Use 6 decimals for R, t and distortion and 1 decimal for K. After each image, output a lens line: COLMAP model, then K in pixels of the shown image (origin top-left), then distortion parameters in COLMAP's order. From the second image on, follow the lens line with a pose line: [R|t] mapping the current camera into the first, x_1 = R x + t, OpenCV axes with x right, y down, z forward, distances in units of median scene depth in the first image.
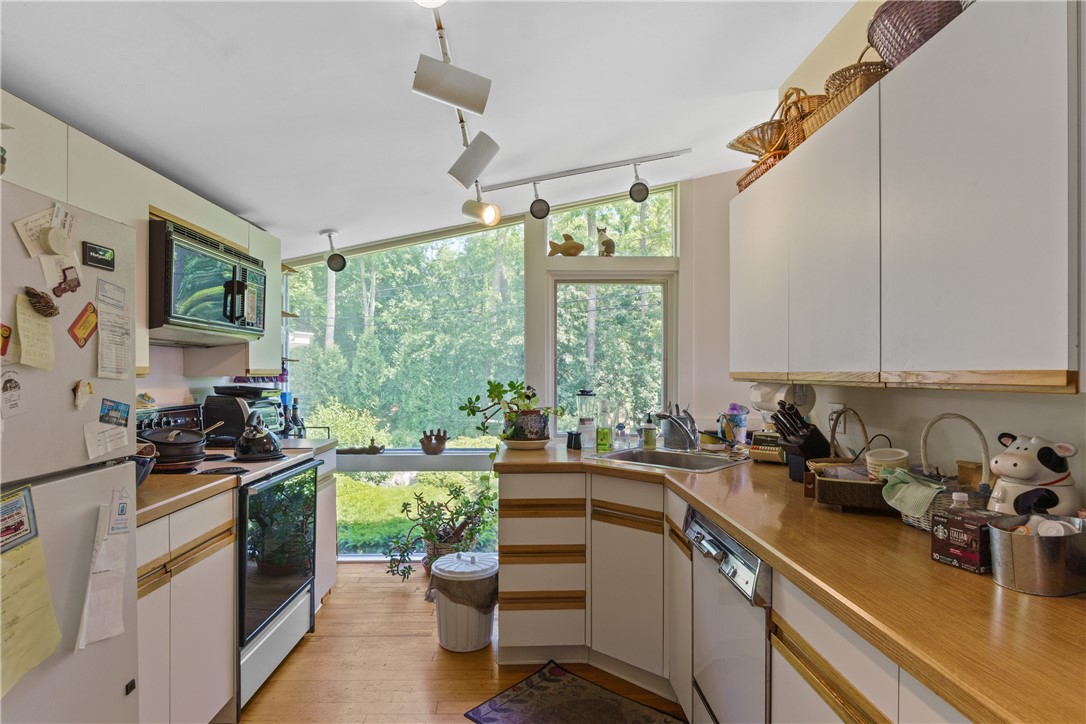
lens RADIAL K [[578.7, 0, 542.2], [0, 578.7, 372.3], [0, 0, 1]] dist [-0.016190, 0.000875]
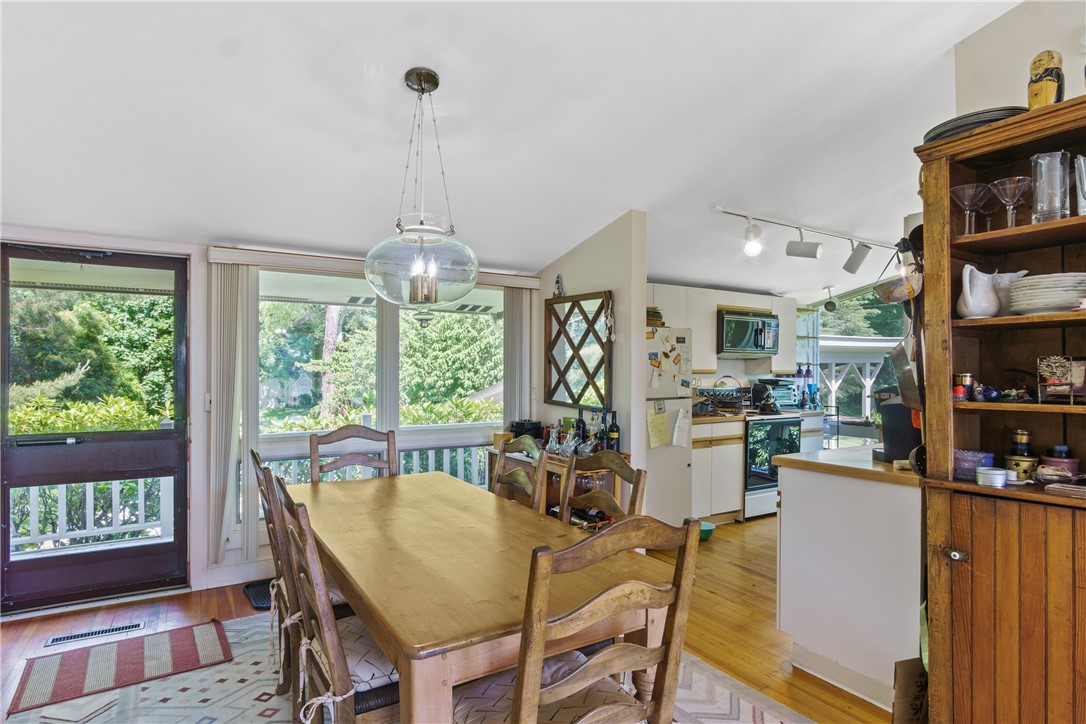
lens RADIAL K [[578.7, 0, 542.2], [0, 578.7, 372.3], [0, 0, 1]] dist [-0.016190, 0.000875]
pose [[0.489393, 0.006339, -0.872040, 1.000976], [-0.004205, 0.999979, 0.004909, -0.006355], [0.872053, 0.001265, 0.489410, -0.783326]]
